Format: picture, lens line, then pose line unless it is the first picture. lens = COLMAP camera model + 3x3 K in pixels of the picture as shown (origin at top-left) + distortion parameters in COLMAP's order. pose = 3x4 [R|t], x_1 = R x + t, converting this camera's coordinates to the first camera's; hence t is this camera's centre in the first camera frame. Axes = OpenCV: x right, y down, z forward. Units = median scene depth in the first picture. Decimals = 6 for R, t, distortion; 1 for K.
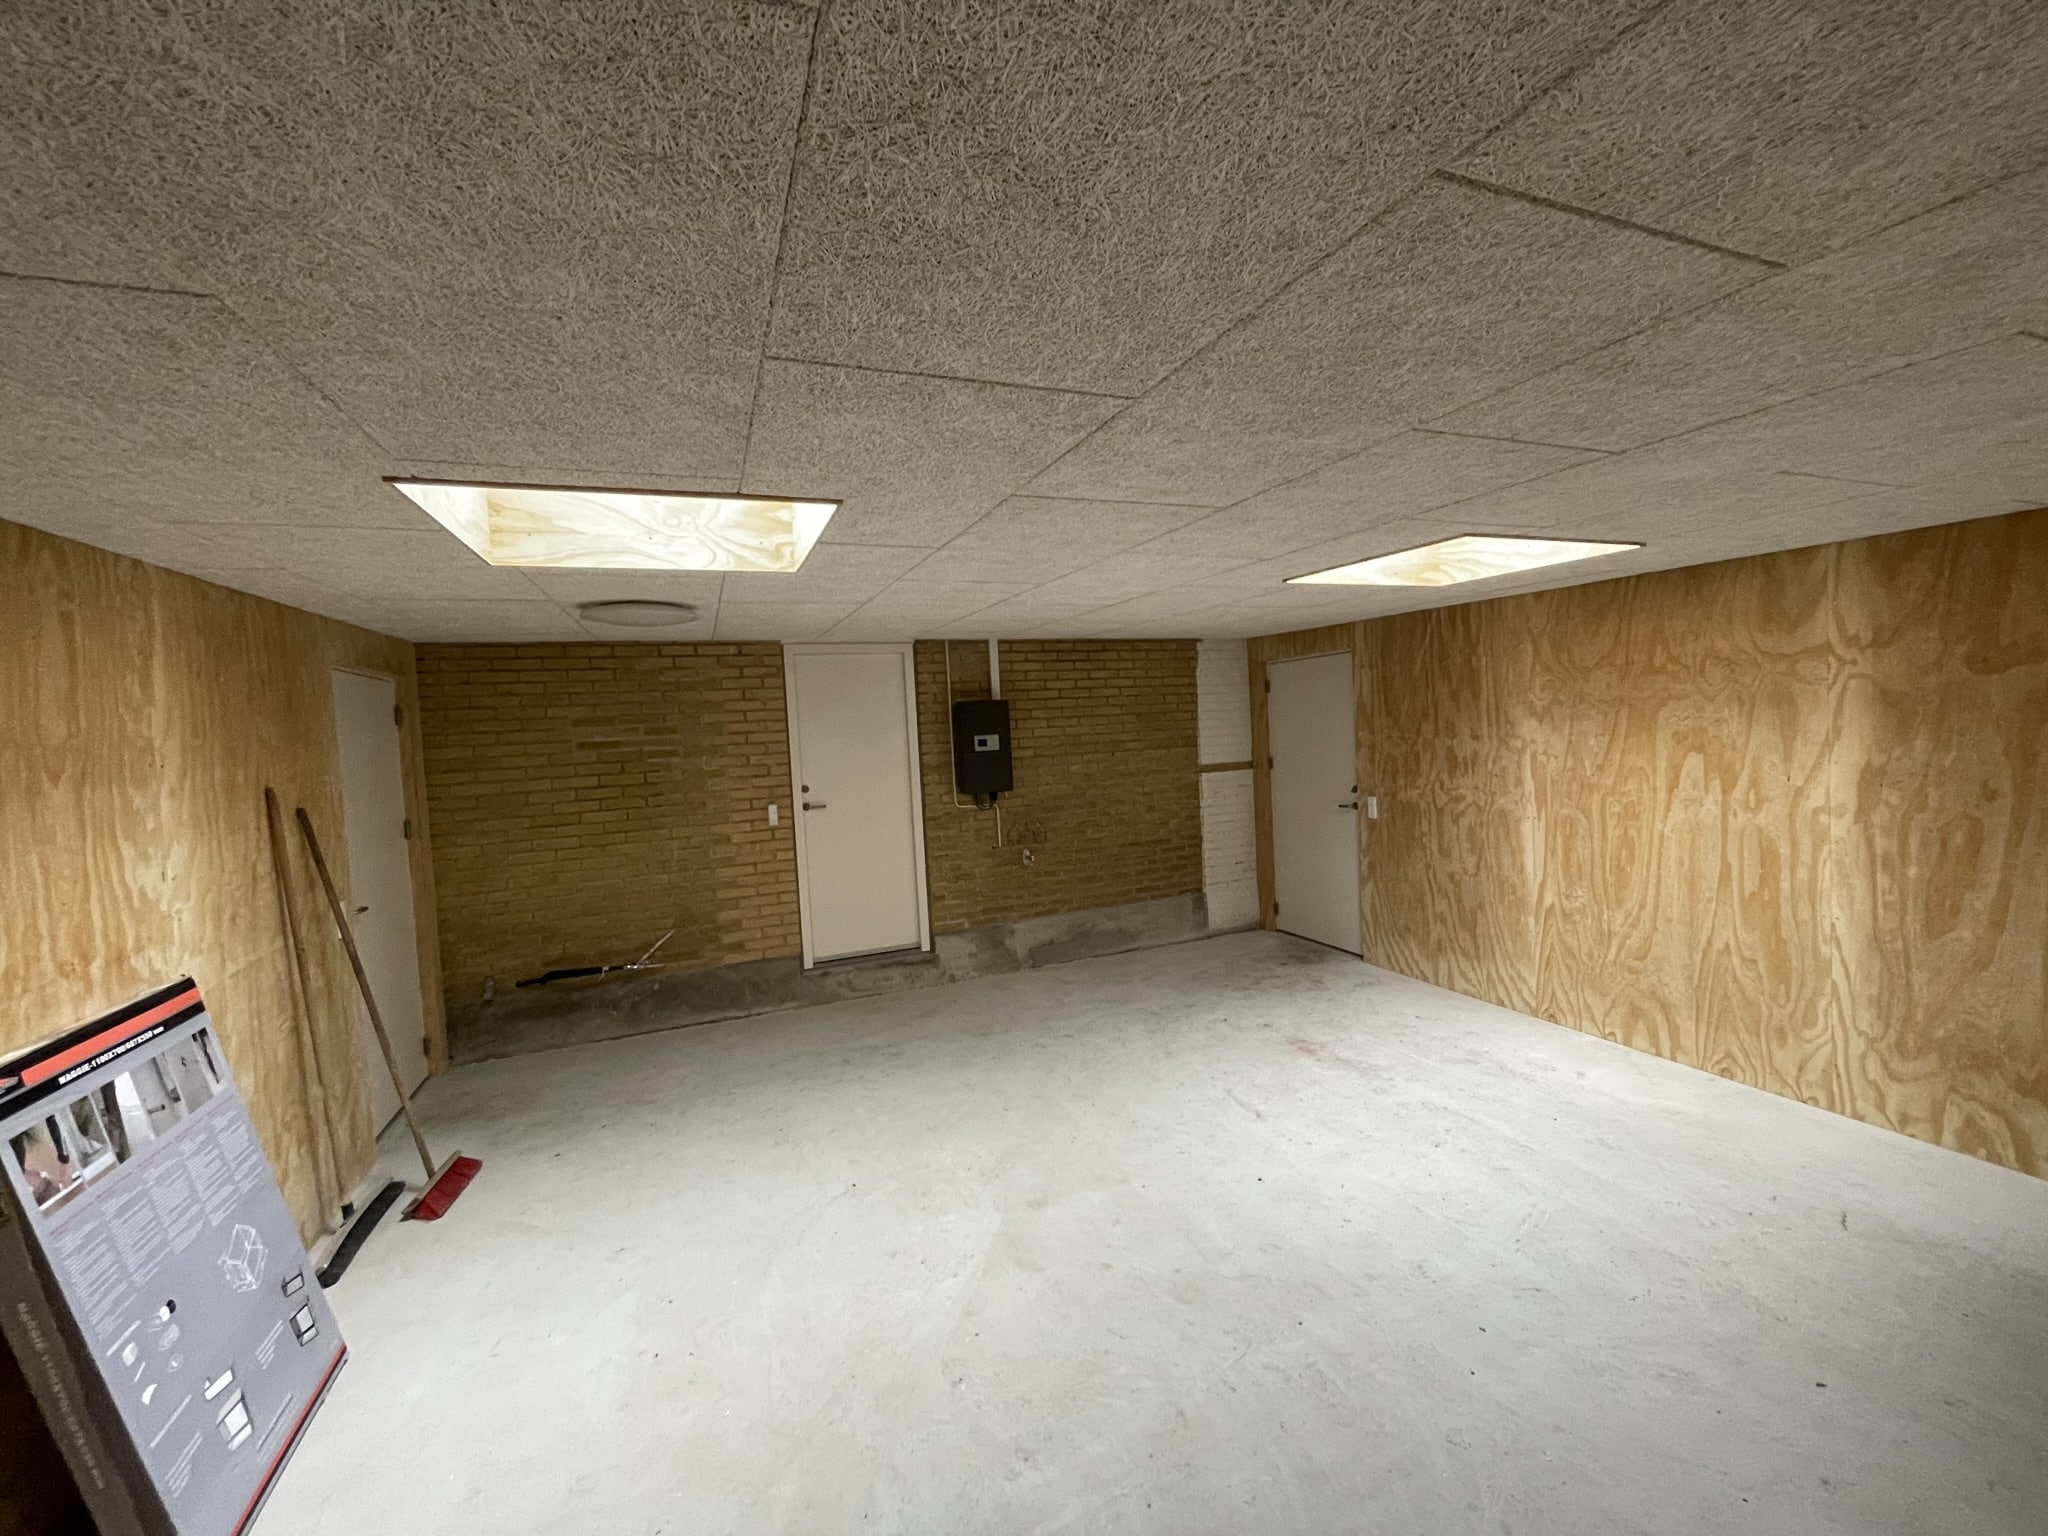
lens RADIAL K [[827.3, 0, 1024.0], [0, 827.3, 773.3], [0, 0, 1]] dist [-0.002883, -0.000532]
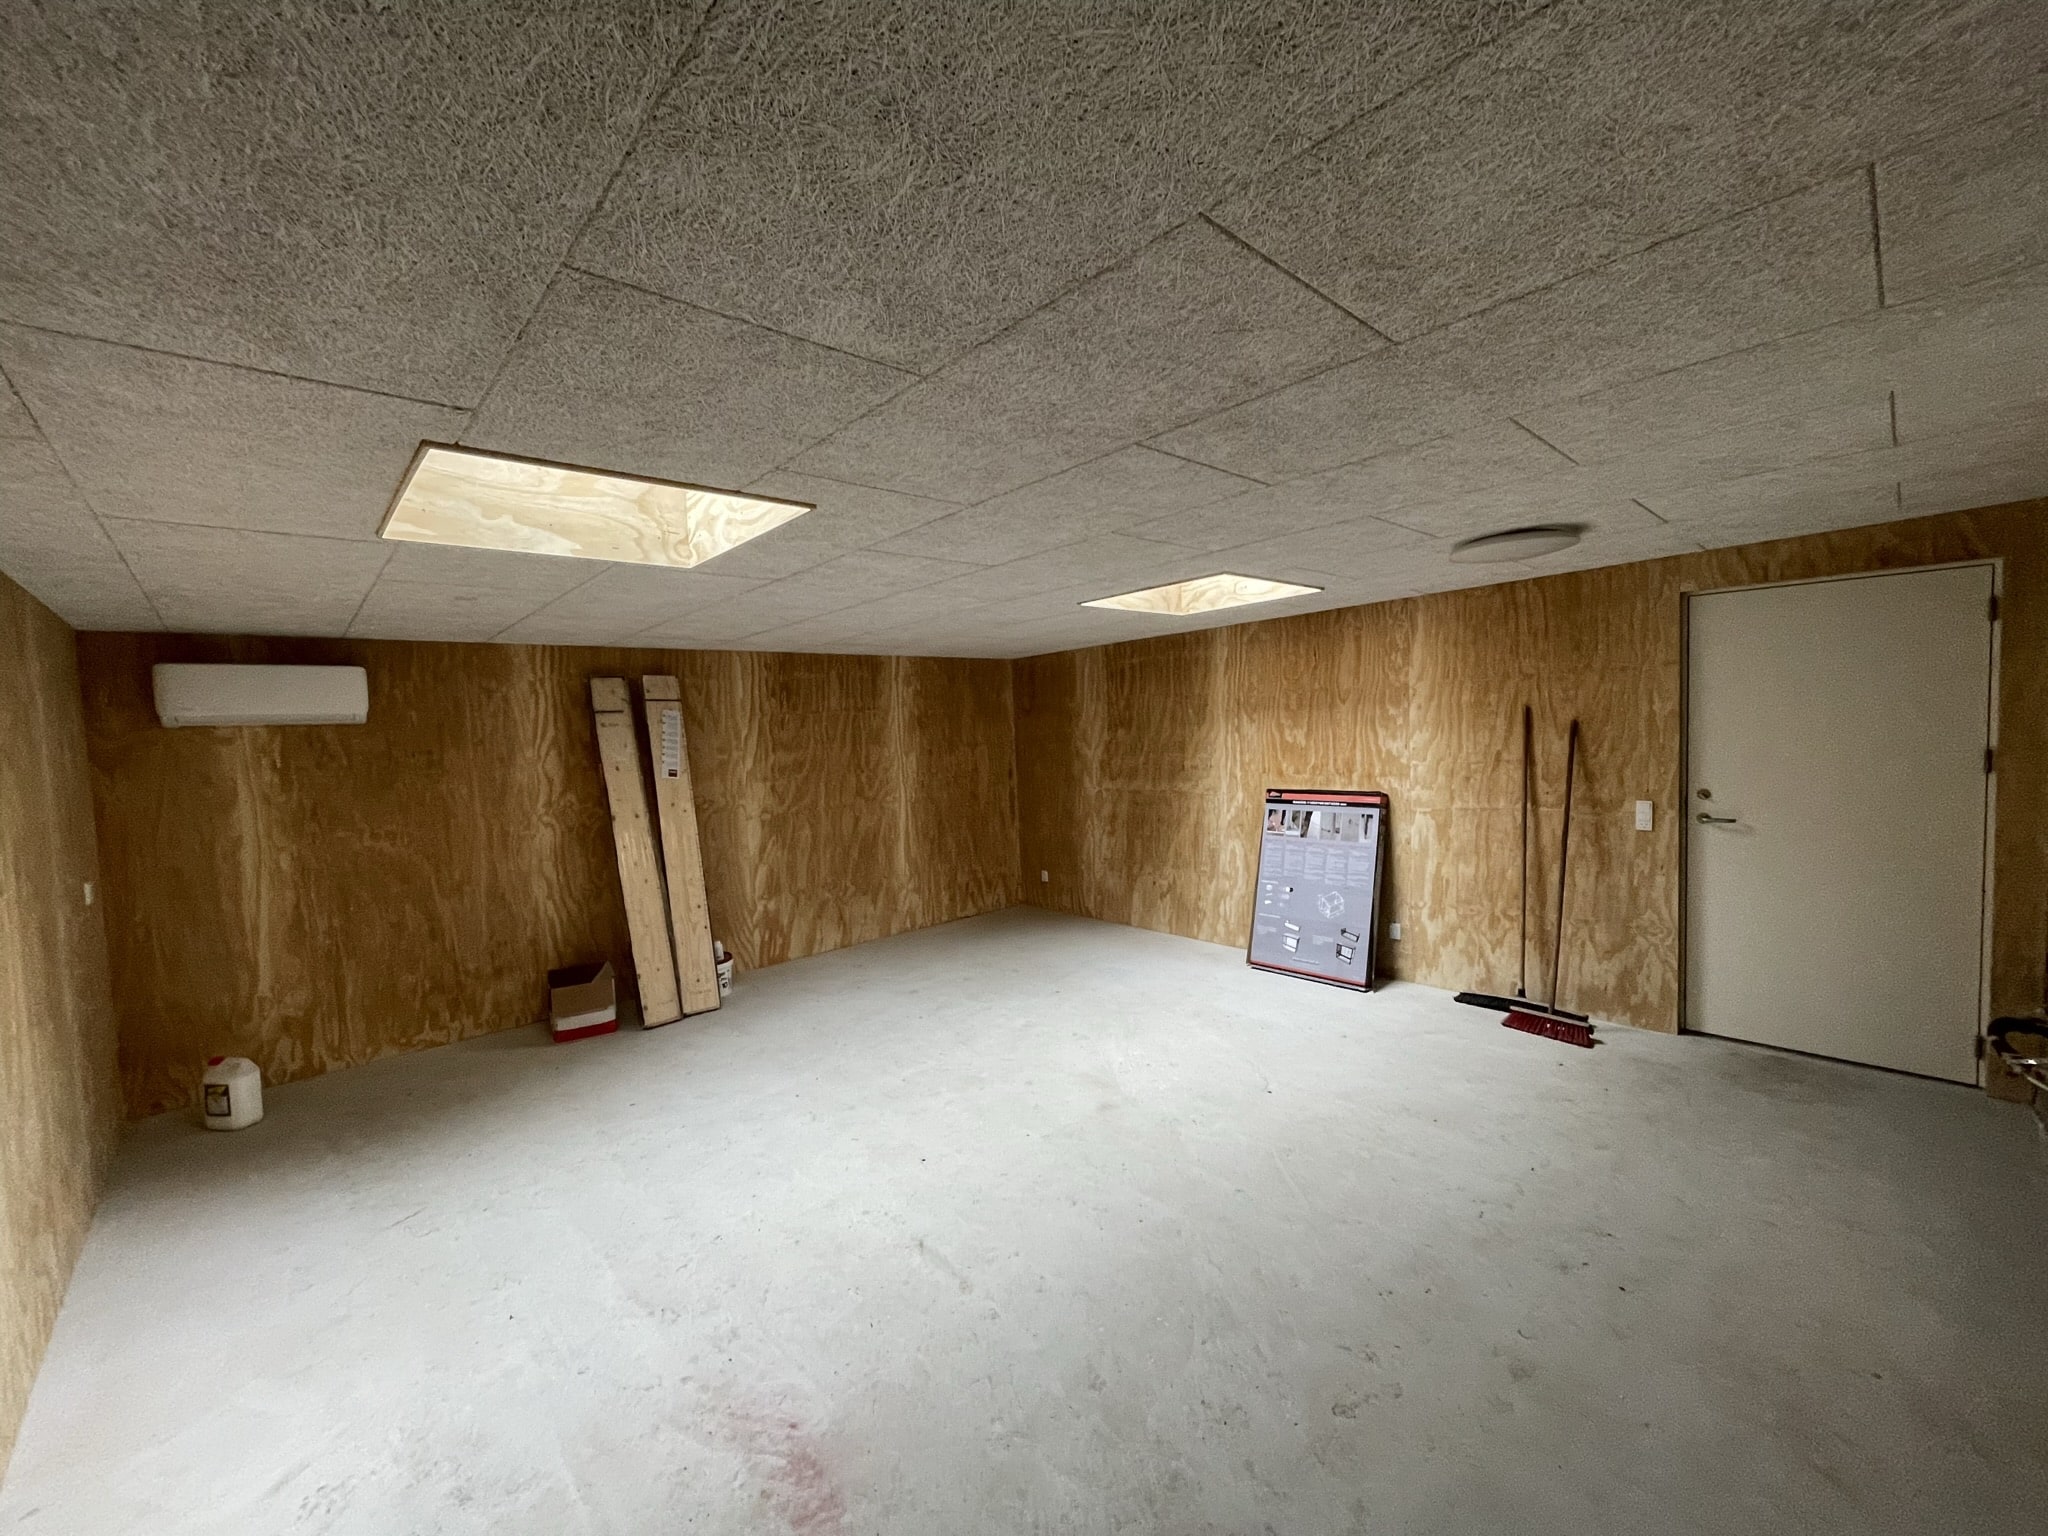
lens RADIAL K [[827.3, 0, 1024.0], [0, 827.3, 773.3], [0, 0, 1]] dist [-0.002883, -0.000532]
pose [[-0.927470, 0.109851, -0.357396, 0.638441], [0.068100, 0.989509, 0.127414, -0.145041], [0.367643, 0.093834, -0.925221, 2.574250]]
